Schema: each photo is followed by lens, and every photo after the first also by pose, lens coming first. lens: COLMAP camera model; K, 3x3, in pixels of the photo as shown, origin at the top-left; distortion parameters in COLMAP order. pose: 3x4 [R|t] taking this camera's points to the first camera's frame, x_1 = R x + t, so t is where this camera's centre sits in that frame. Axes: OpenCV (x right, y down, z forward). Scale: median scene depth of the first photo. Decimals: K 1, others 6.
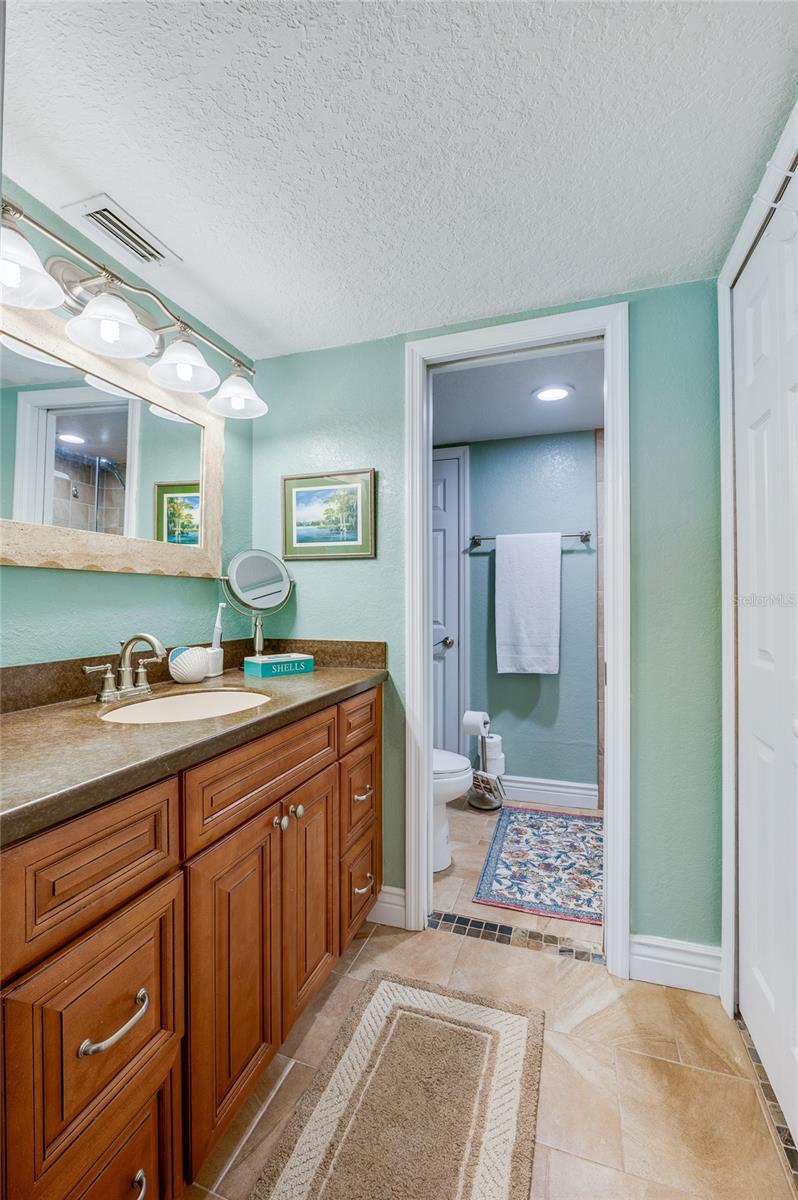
lens RADIAL K [[516.5, 0, 373.1], [0, 516.5, 600.8], [0, 0, 1]] dist [-0.004004, 0.000698]
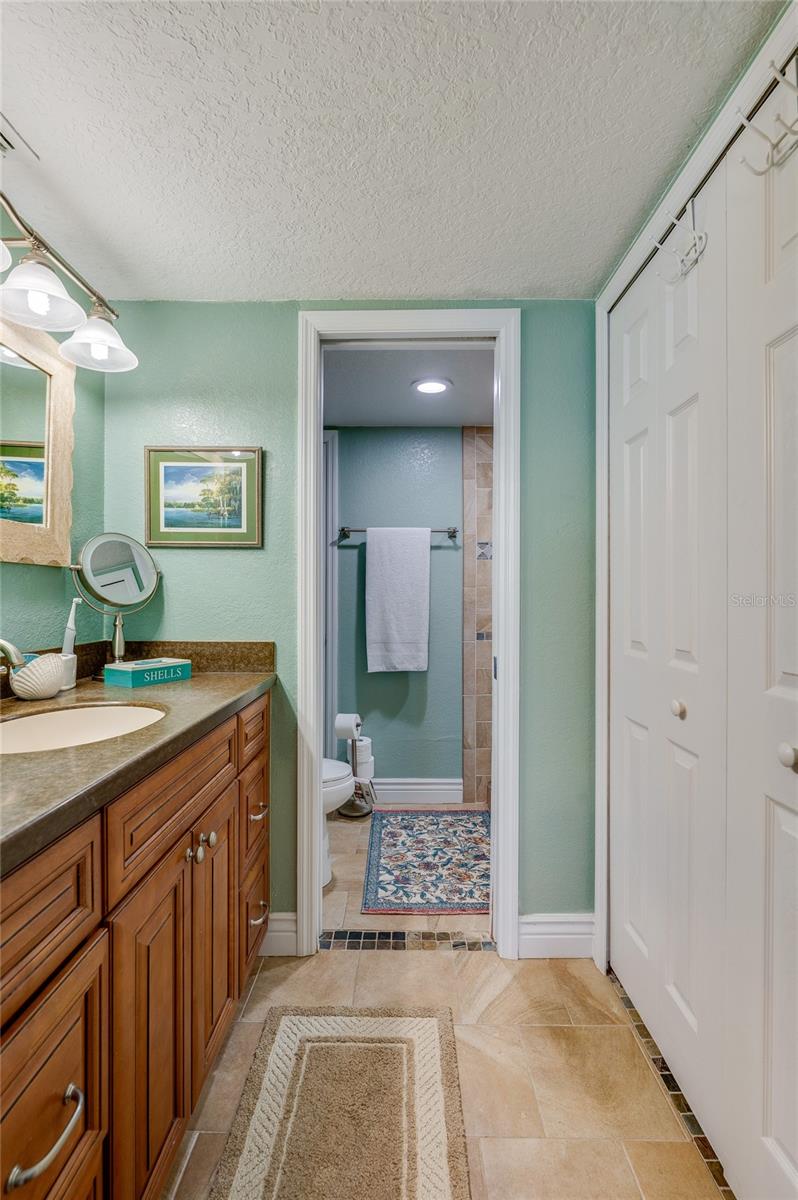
lens RADIAL K [[563.9, 0, 385.6], [0, 563.9, 600.9], [0, 0, 1]] dist [0.002883, 0.001529]
pose [[0.944881, 0.001734, 0.327409, -0.125618], [-0.004505, 0.999960, 0.007706, -0.000045], [-0.327382, -0.008757, 0.944851, 0.010767]]
